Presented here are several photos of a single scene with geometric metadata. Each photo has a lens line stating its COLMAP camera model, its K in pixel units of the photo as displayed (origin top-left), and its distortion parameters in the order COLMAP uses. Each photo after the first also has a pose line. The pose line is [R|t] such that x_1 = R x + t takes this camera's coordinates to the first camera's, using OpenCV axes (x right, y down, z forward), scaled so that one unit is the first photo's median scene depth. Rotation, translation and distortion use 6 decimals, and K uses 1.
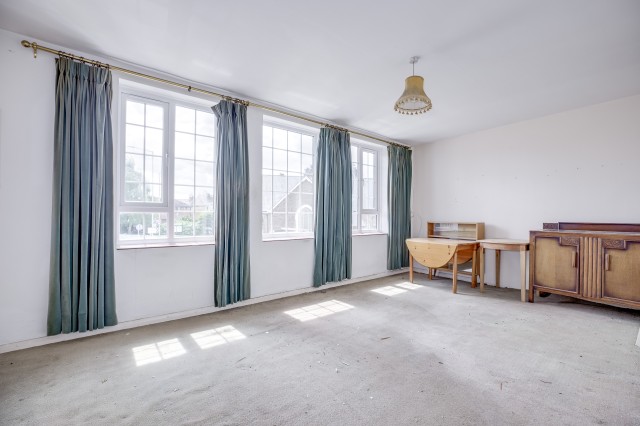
lens RADIAL K [[277.3, 0, 320.0], [0, 277.3, 213.0], [0, 0, 1]] dist [-0.048513, 0.000190]
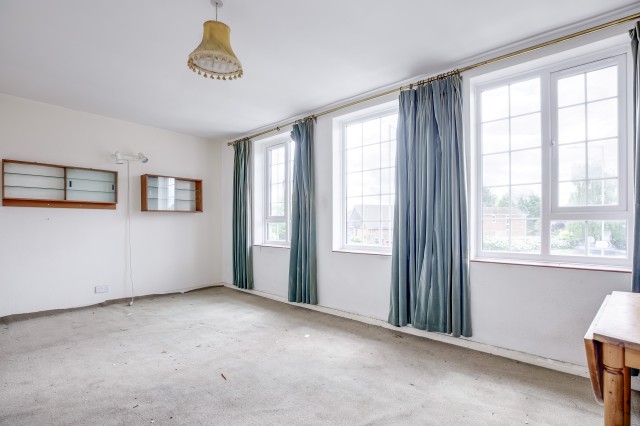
lens RADIAL K [[348.5, 0, 319.2], [0, 348.5, 220.5], [0, 0, 1]] dist [0.000436, -0.000106]
pose [[0.070999, -0.017243, -0.997327, 0.886559], [0.014205, 0.999767, -0.016274, 0.014015], [0.997375, -0.013012, 0.071227, 0.772851]]
